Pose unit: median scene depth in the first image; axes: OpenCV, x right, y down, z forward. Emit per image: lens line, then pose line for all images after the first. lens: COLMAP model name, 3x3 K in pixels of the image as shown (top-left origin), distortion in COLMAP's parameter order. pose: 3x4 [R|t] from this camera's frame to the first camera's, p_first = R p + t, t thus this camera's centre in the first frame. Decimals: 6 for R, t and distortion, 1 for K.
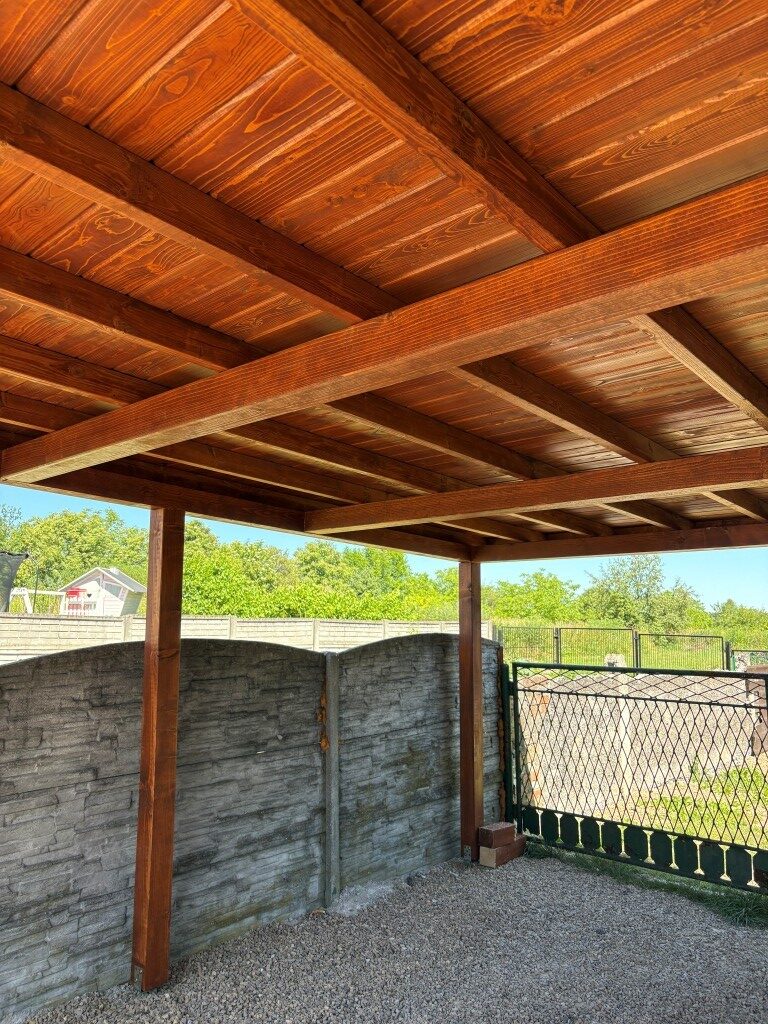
lens RADIAL K [[776.2, 0, 385.1], [0, 776.2, 515.3], [0, 0, 1]] dist [0.040494, -0.041607]
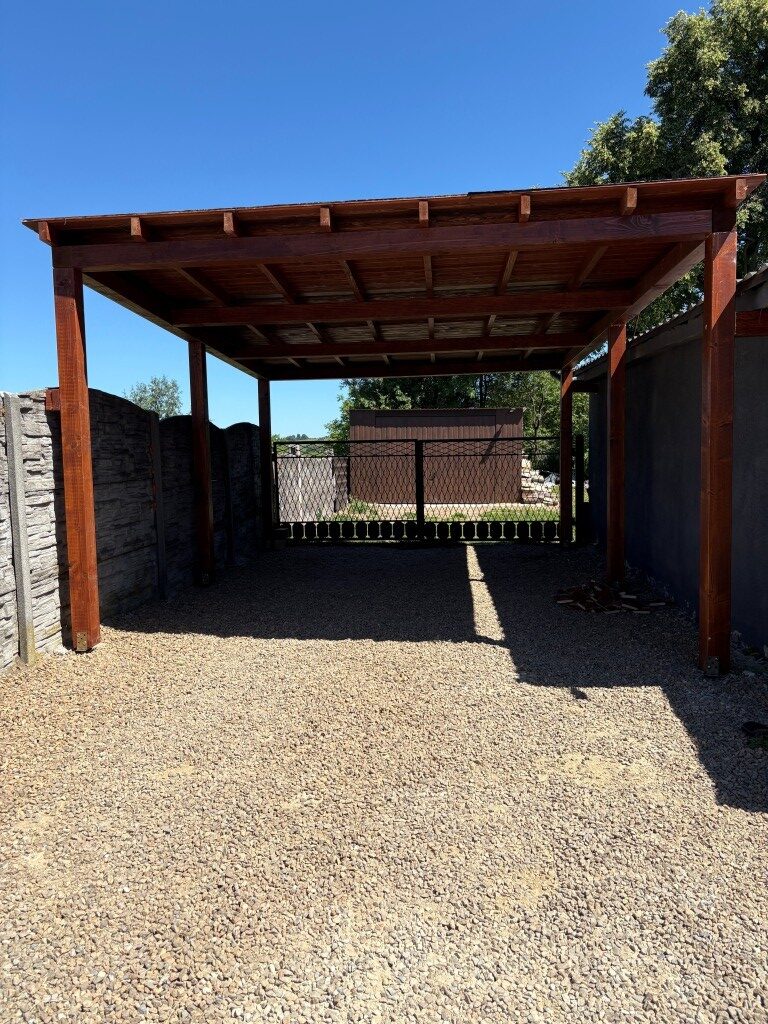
lens RADIAL K [[776.2, 0, 380.7], [0, 776.2, 513.1], [0, 0, 1]] dist [0.040494, -0.041607]
pose [[0.798579, -0.069619, 0.597850, -0.705692], [-0.059117, 0.979413, 0.193017, 0.004425], [-0.598980, -0.189483, 0.778023, -0.495143]]
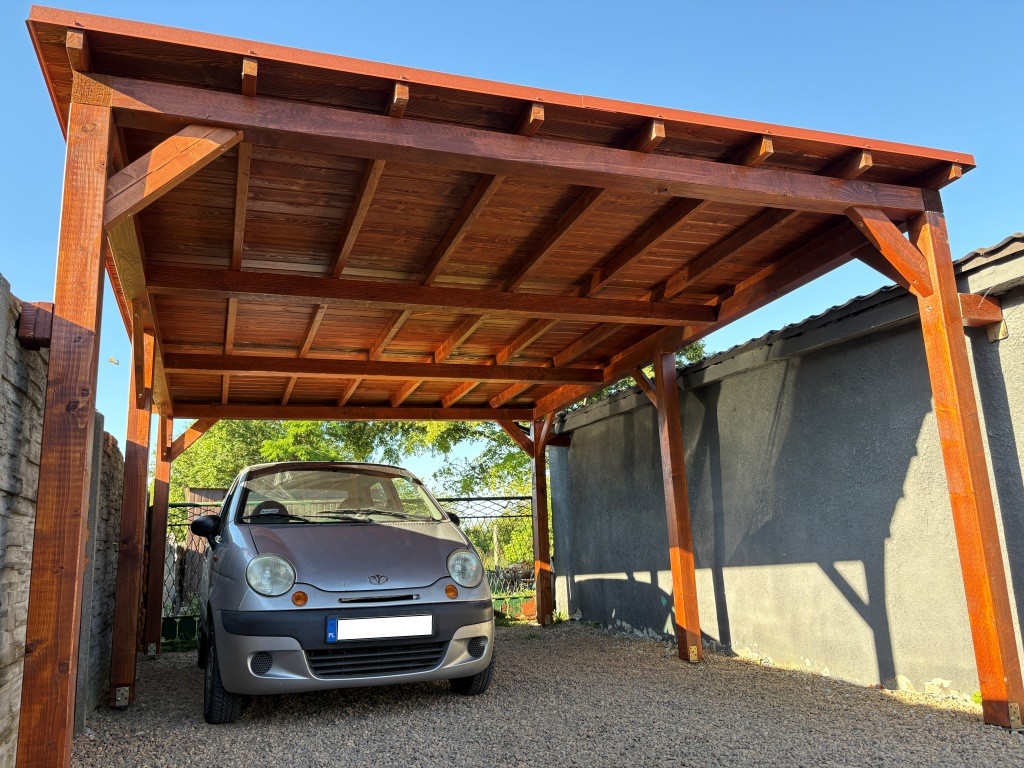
lens RADIAL K [[776.2, 0, 520.4], [0, 776.2, 384.8], [0, 0, 1]] dist [0.040494, -0.041607]
pose [[0.461537, 0.157501, 0.873027, -0.732224], [-0.079603, 0.987496, -0.136069, 0.136232], [-0.883542, -0.006694, 0.468304, -0.081906]]
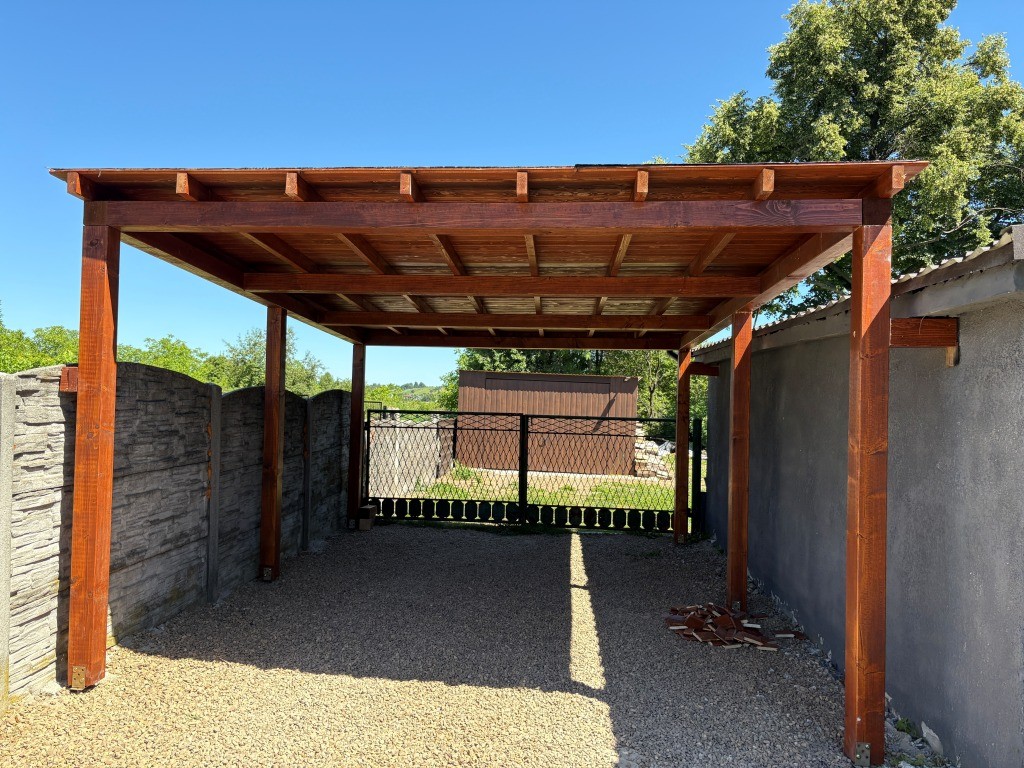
lens RADIAL K [[776.2, 0, 506.0], [0, 776.2, 388.8], [0, 0, 1]] dist [0.040494, -0.041607]
pose [[0.791817, 0.025889, 0.610209, -0.600357], [-0.106141, 0.989731, 0.095740, -0.029966], [-0.601464, -0.140577, 0.786434, -0.398167]]
